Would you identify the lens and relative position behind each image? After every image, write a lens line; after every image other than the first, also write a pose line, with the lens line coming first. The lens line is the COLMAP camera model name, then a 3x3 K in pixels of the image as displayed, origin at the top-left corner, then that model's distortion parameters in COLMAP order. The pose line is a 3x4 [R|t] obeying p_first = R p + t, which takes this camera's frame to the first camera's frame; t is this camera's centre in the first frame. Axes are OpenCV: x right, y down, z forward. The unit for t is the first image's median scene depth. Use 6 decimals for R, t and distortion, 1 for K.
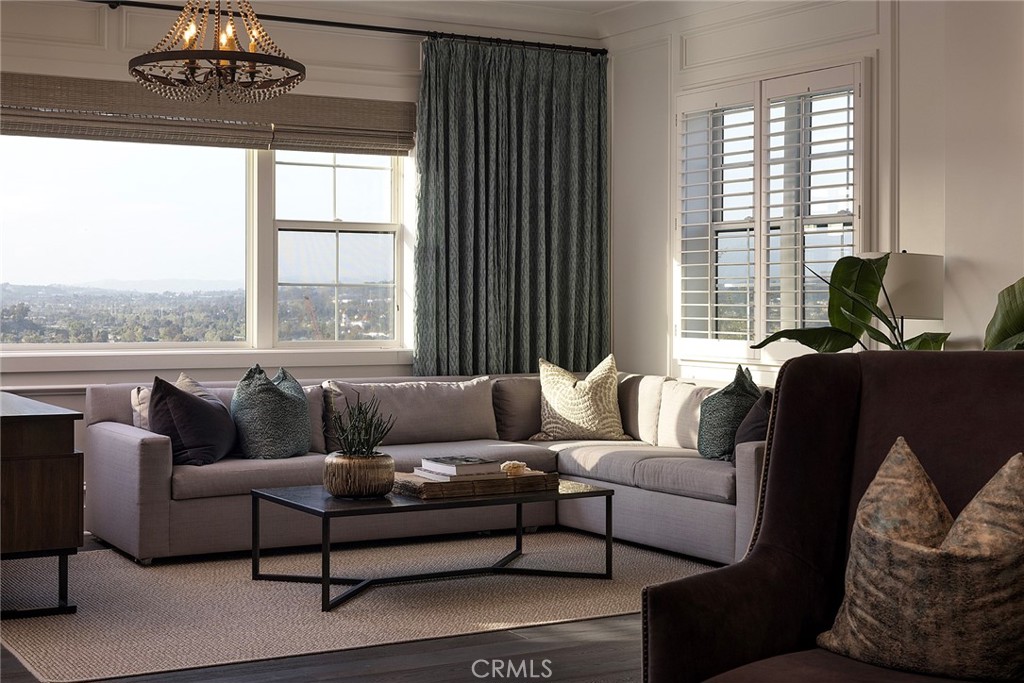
lens RADIAL K [[1507.2, 0, 510.8], [0, 1507.2, 340.3], [0, 0, 1]] dist [-0.005961, 0.000000]
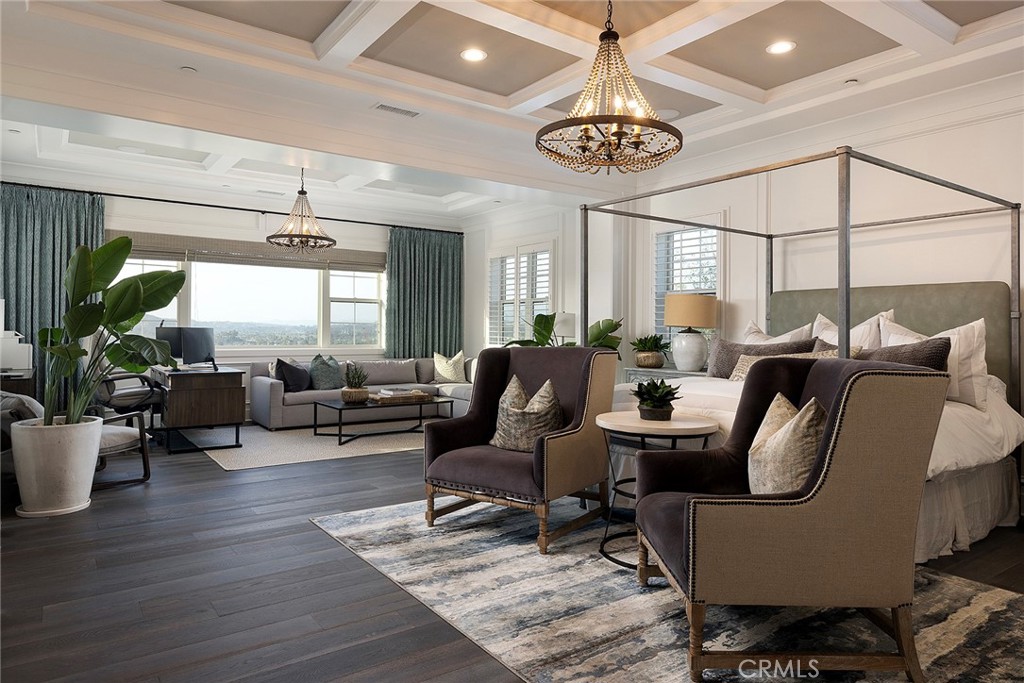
lens RADIAL K [[643.3, 0, 516.3], [0, 643.3, 336.8], [0, 0, 1]] dist [0.004593, 0.000184]
pose [[0.995249, 0.003836, 0.097287, 0.055057], [-0.002281, 0.999868, -0.016082, 0.003485], [-0.097335, 0.015783, 0.995126, -0.119540]]
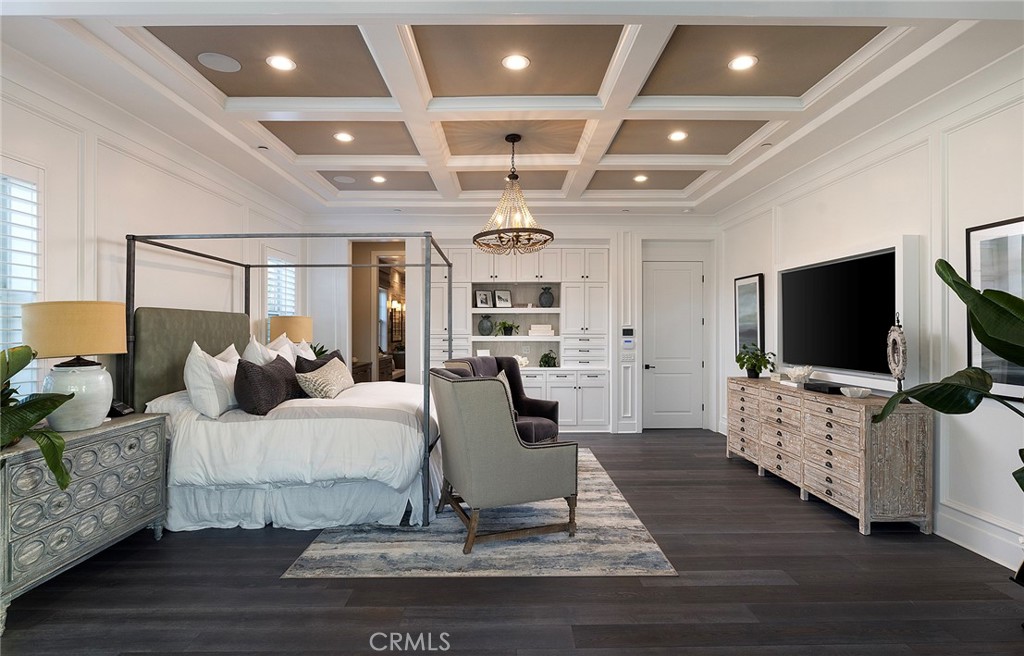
lens RADIAL K [[534.0, 0, 512.3], [0, 534.0, 328.4], [0, 0, 1]] dist [-0.000073, -0.000009]
pose [[-0.874224, 0.000826, 0.485522, -0.226239], [0.006537, 0.999928, 0.010070, -0.065386], [-0.485479, 0.011978, -0.874167, 1.201582]]
